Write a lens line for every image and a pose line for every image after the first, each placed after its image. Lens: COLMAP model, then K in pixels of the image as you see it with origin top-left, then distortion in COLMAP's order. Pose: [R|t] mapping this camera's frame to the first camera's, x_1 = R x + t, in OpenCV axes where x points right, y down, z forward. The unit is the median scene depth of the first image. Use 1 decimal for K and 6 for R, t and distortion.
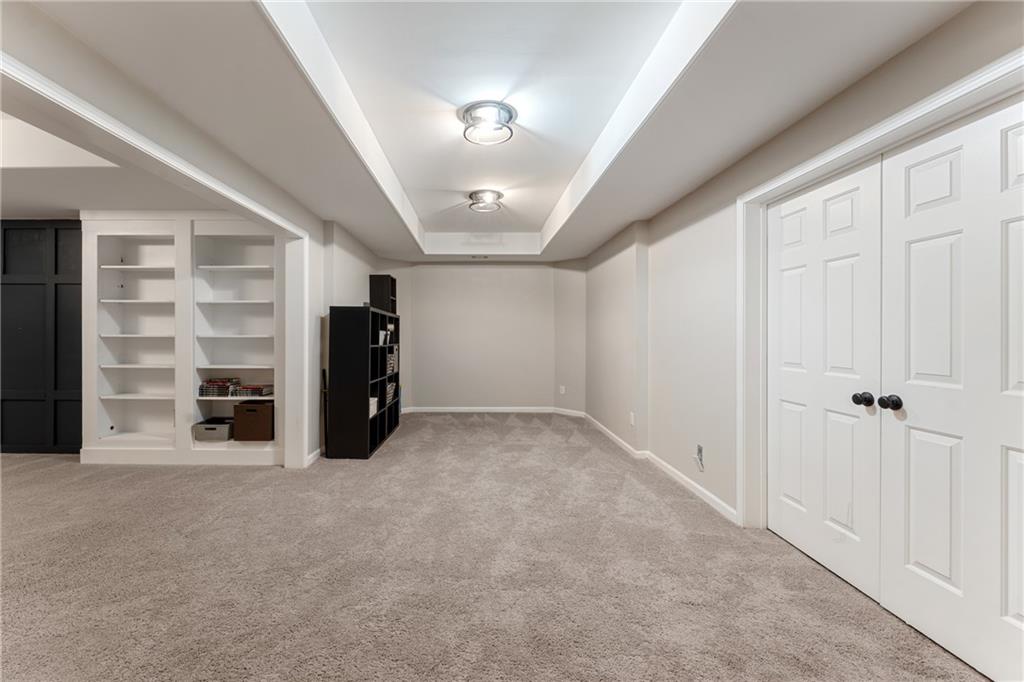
lens RADIAL K [[384.7, 0, 525.8], [0, 384.7, 322.9], [0, 0, 1]] dist [-0.001754, -0.000496]
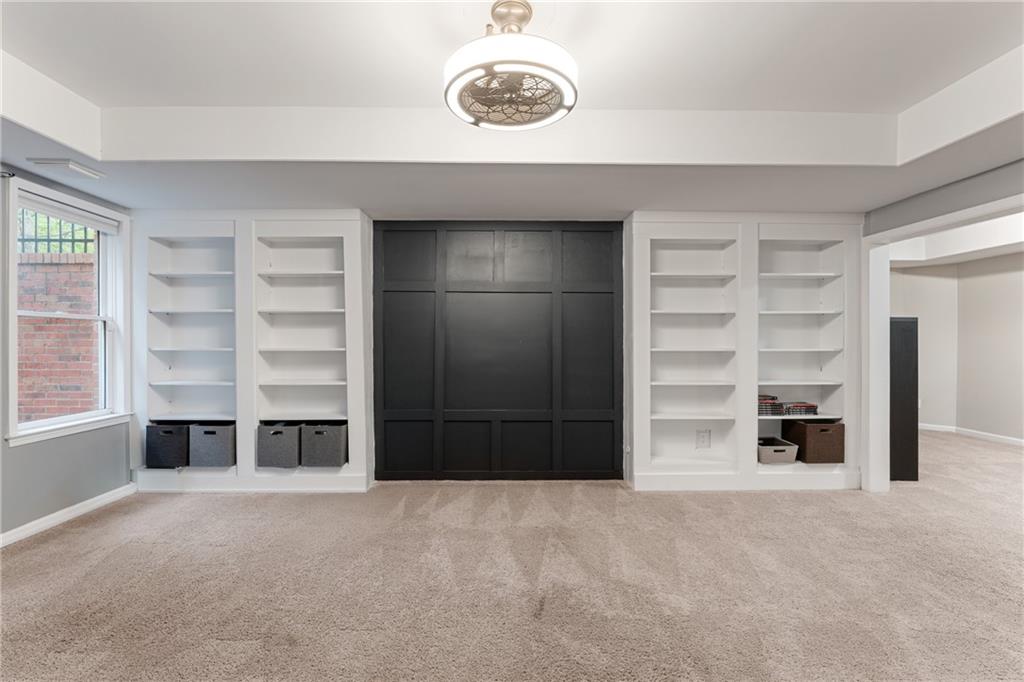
lens RADIAL K [[418.0, 0, 481.9], [0, 418.0, 334.1], [0, 0, 1]] dist [-0.003982, 0.000855]
pose [[0.999400, 0.001111, 0.034618, -1.547721], [-0.000974, 0.999992, -0.003989, 0.002428], [-0.034622, 0.003953, 0.999393, 0.027248]]
